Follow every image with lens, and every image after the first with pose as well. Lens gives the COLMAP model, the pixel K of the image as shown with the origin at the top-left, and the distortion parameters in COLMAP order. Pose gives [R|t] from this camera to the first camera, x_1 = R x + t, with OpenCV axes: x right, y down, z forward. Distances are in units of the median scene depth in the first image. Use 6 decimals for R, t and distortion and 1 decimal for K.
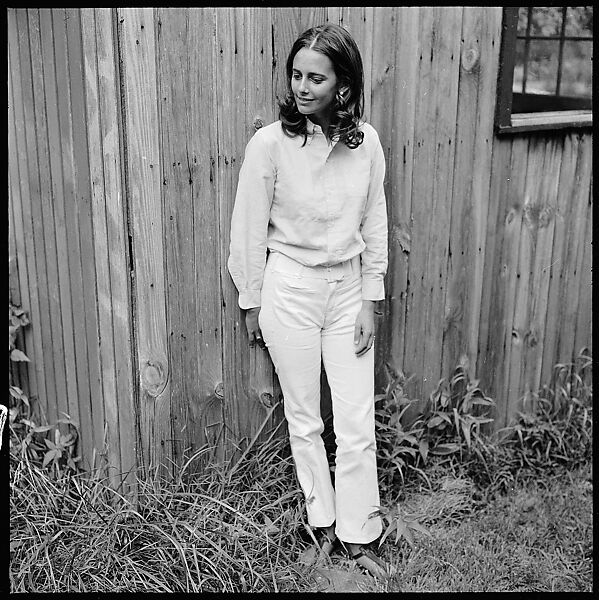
lens RADIAL K [[883.0, 0, 296.3], [0, 883.0, 303.5], [0, 0, 1]] dist [-0.015310, -0.033639]
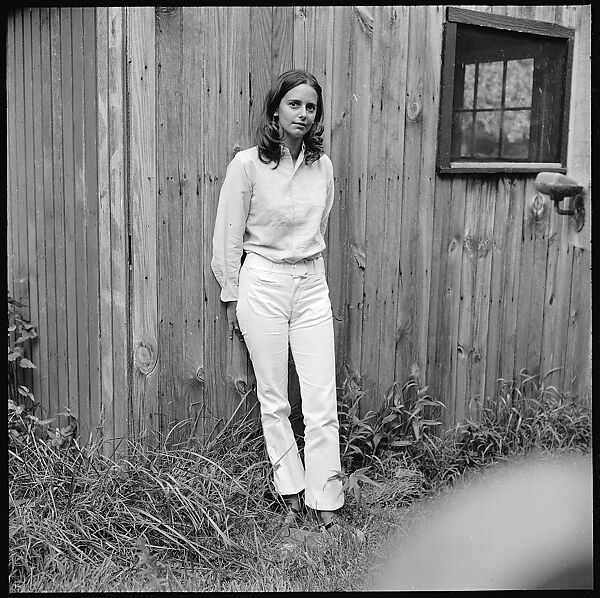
lens RADIAL K [[883.6, 0, 299.5], [0, 883.6, 303.0], [0, 0, 1]] dist [-0.004988, -0.136624]
pose [[0.999867, 0.010397, 0.012540, 0.026689], [-0.008618, 0.990884, -0.134442, 0.150824], [-0.013824, 0.134316, 0.990842, -0.168711]]
